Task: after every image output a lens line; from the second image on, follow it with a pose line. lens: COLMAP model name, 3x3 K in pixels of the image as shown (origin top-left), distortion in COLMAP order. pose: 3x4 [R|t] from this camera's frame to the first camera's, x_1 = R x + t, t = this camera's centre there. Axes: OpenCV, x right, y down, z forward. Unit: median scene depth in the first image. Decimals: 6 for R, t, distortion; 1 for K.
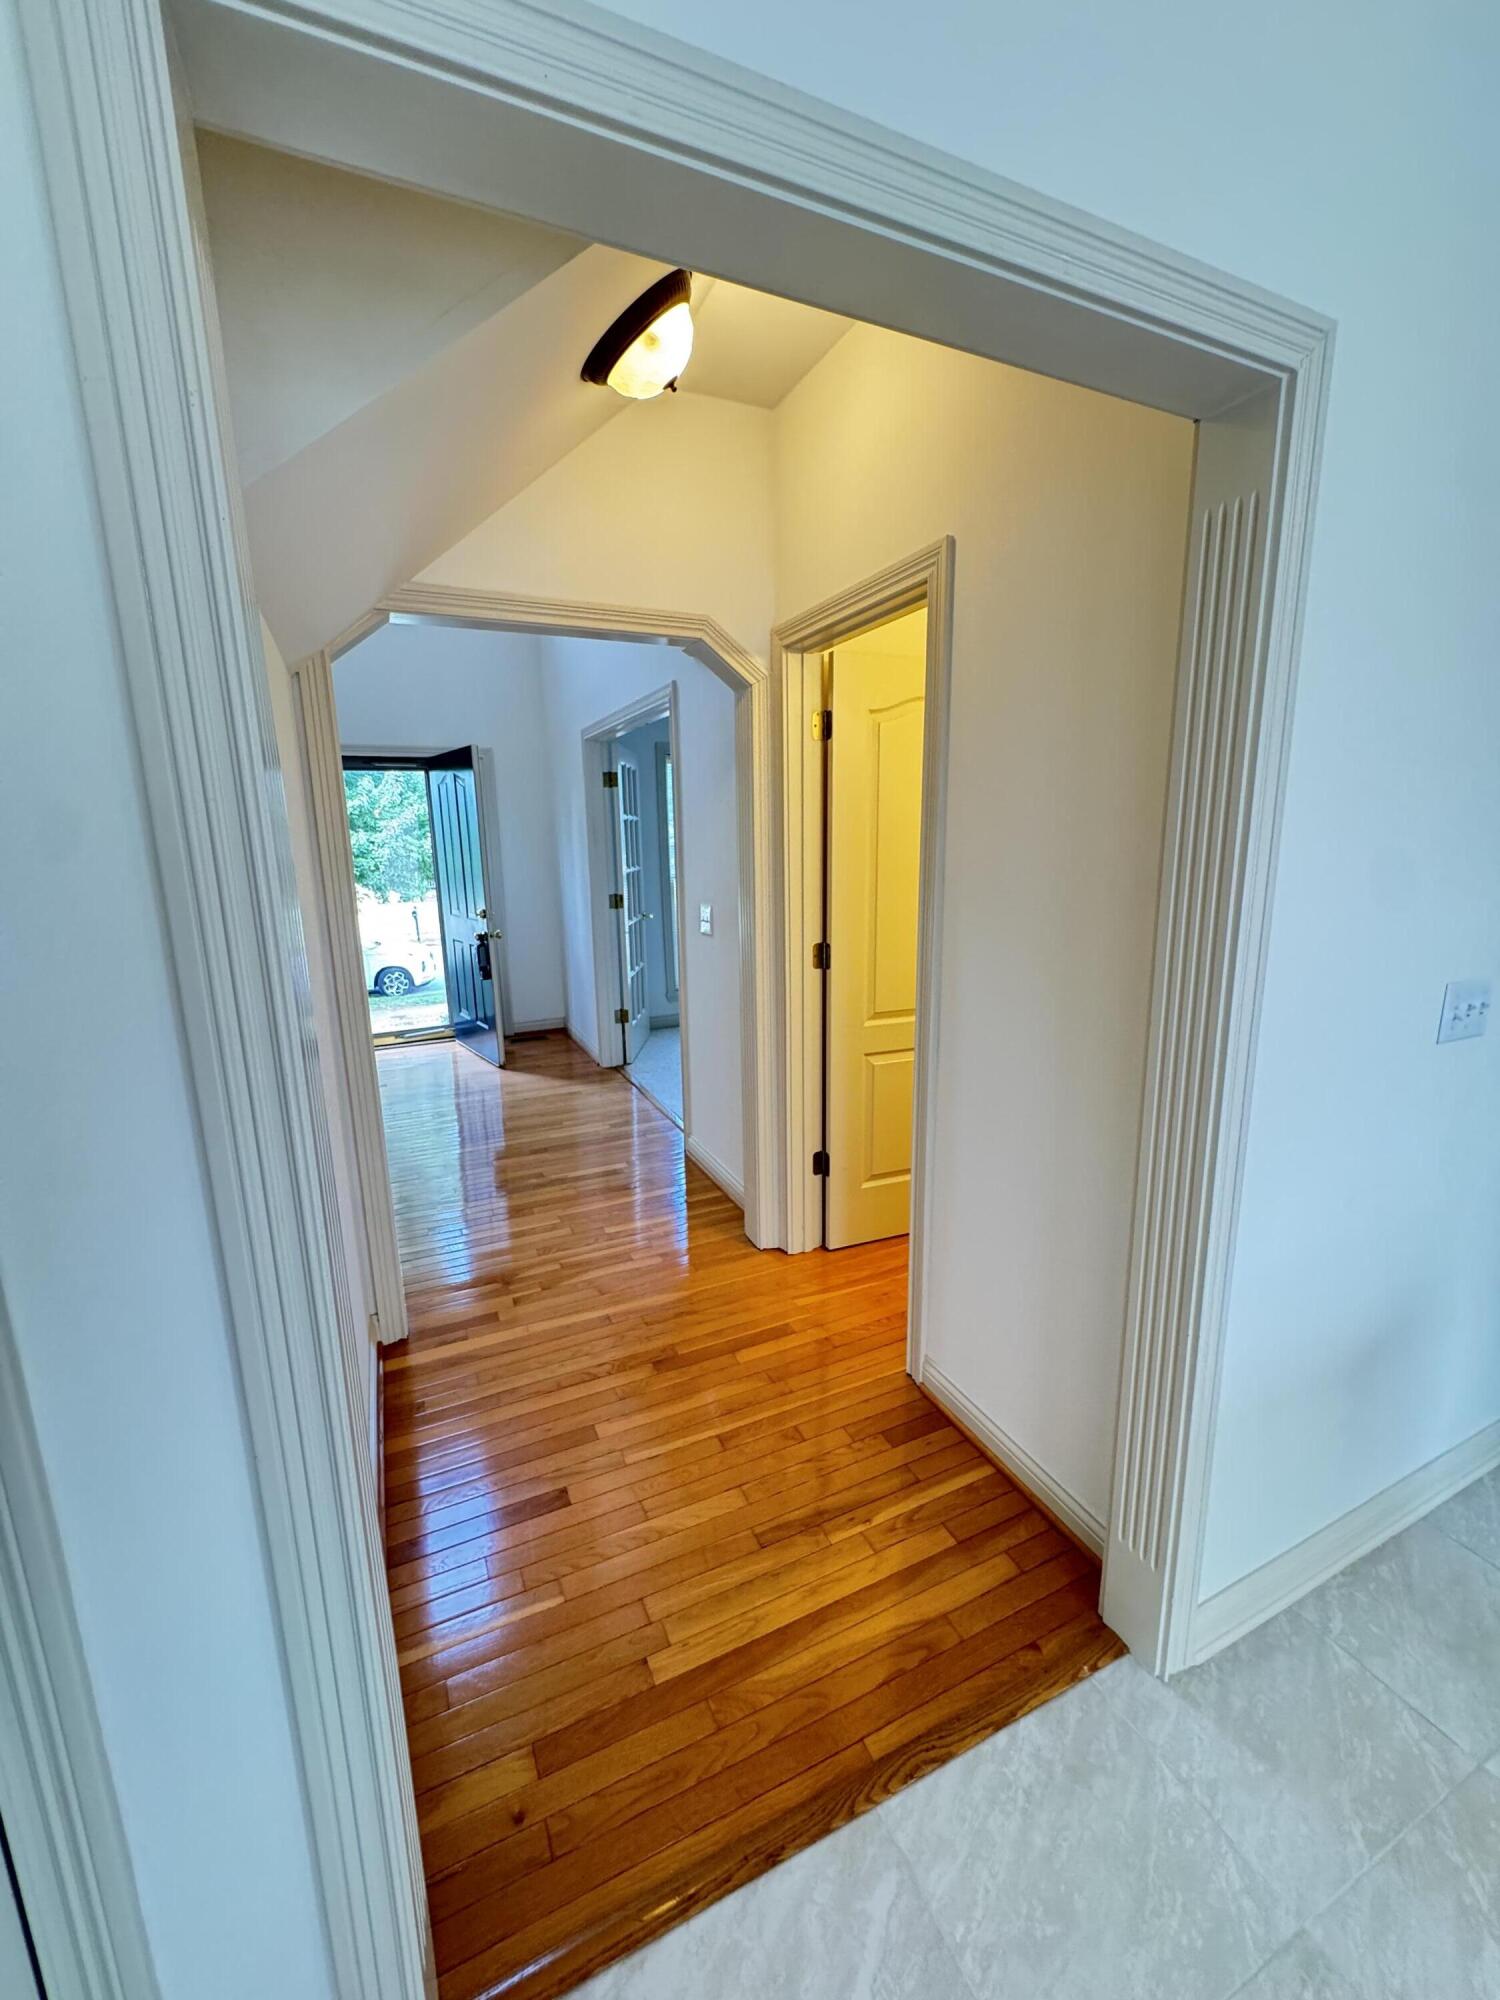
lens RADIAL K [[799.2, 0, 755.6], [0, 799.2, 997.6], [0, 0, 1]] dist [-0.001868, 0.000712]
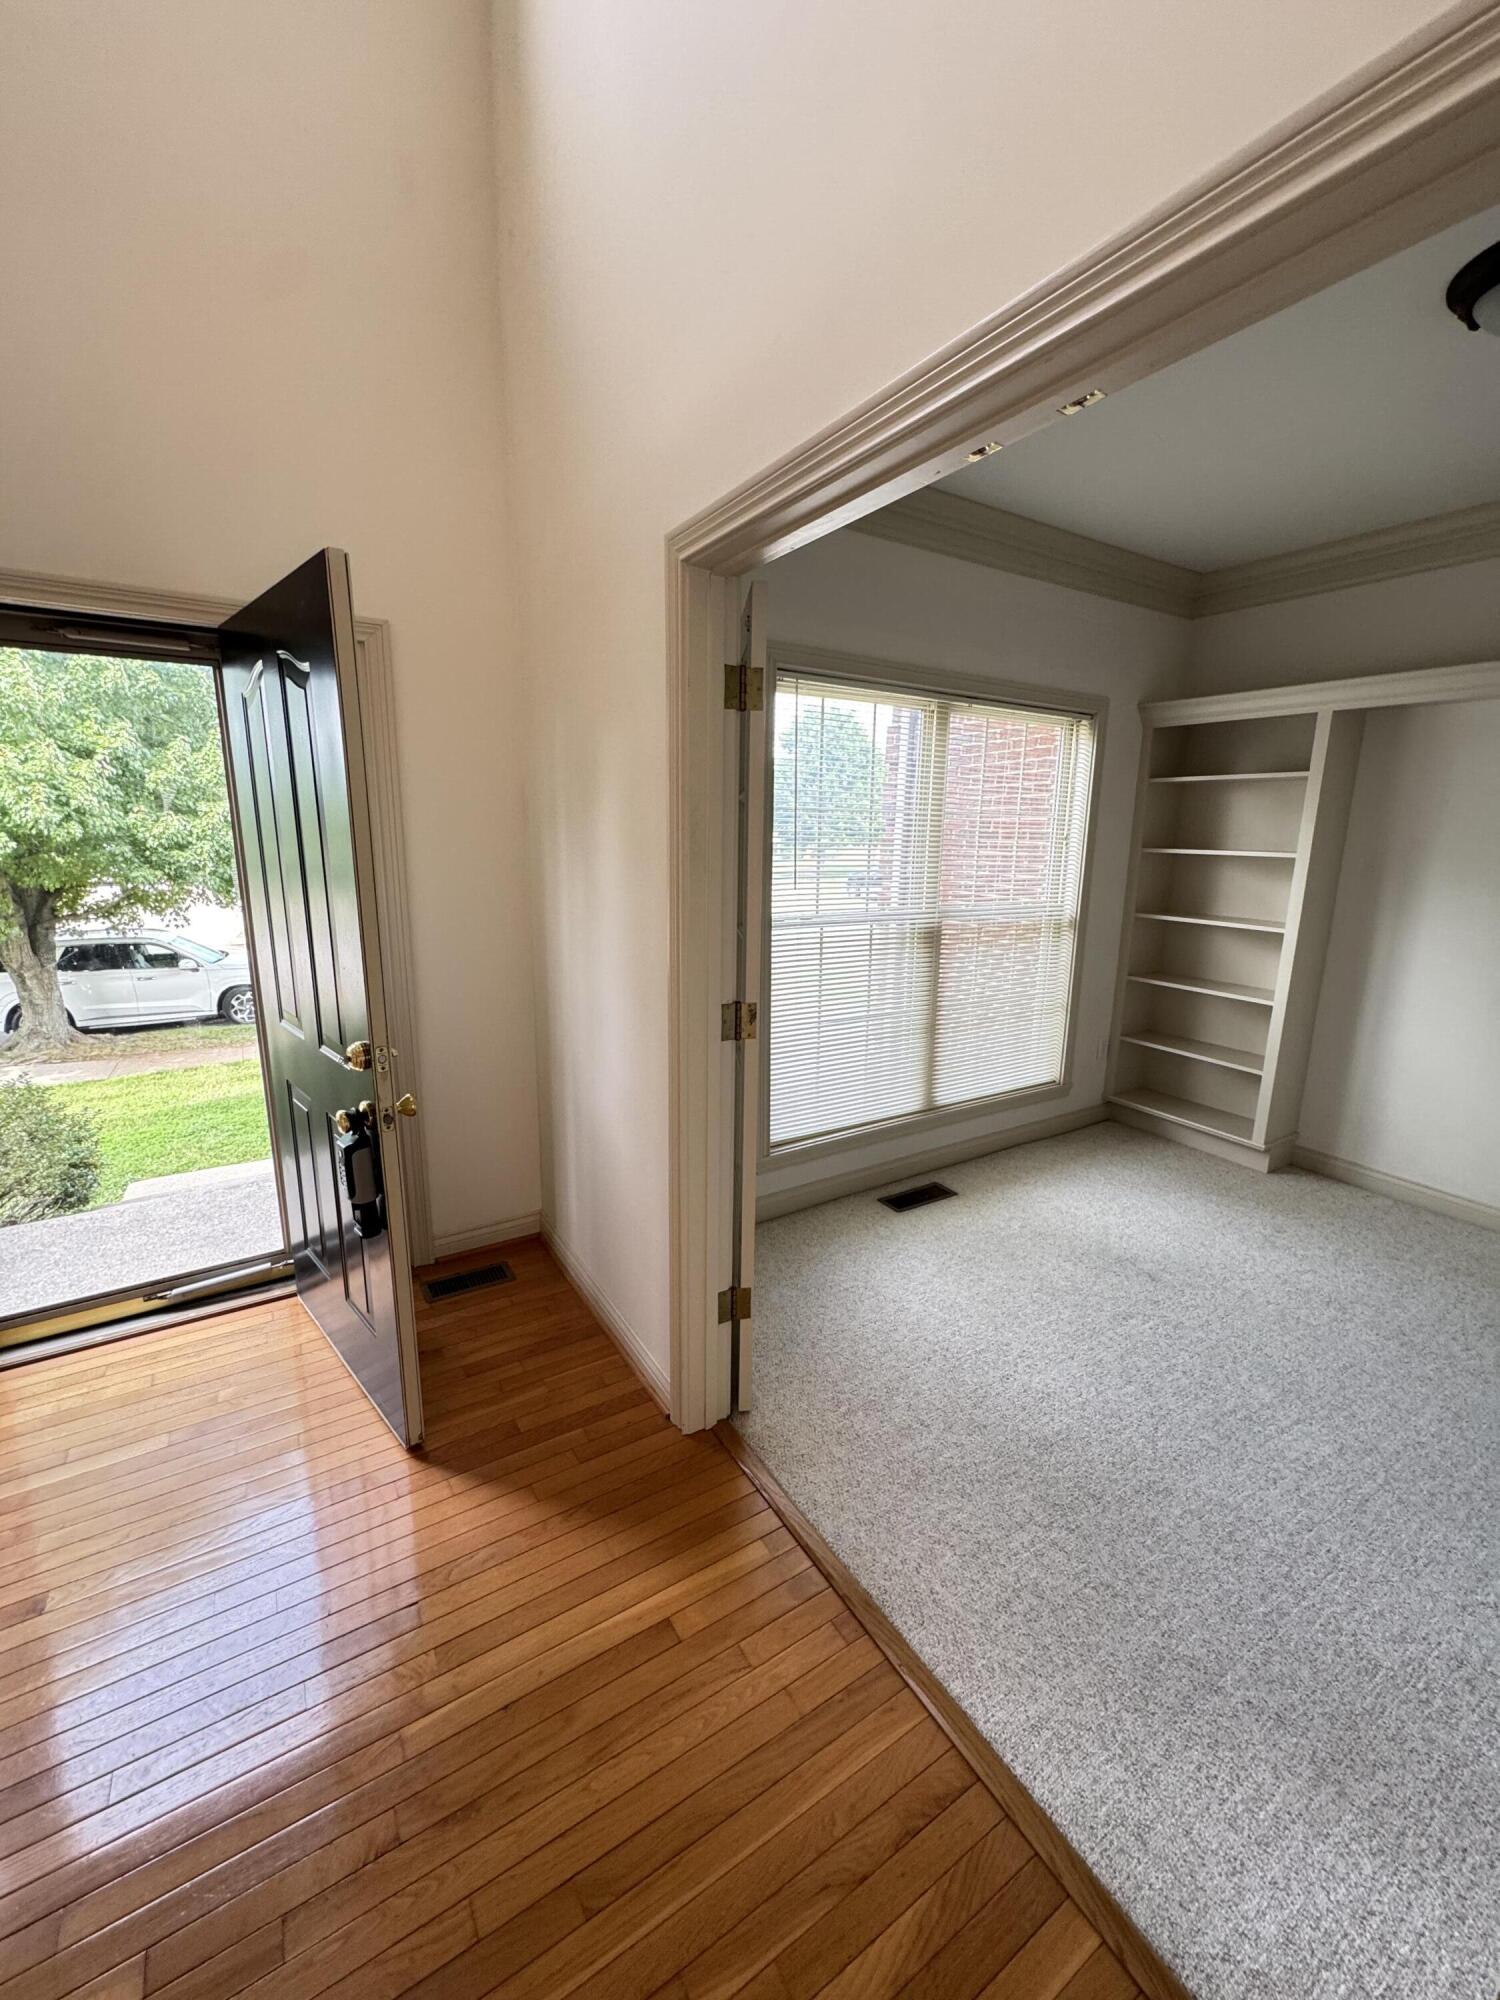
lens RADIAL K [[801.7, 0, 754.1], [0, 801.7, 996.2], [0, 0, 1]] dist [-0.003155, 0.000167]
pose [[0.992081, 0.003487, 0.125550, -0.205438], [-0.003312, 0.999993, -0.001600, -0.125080], [-0.125555, 0.001171, 0.992086, 0.600002]]
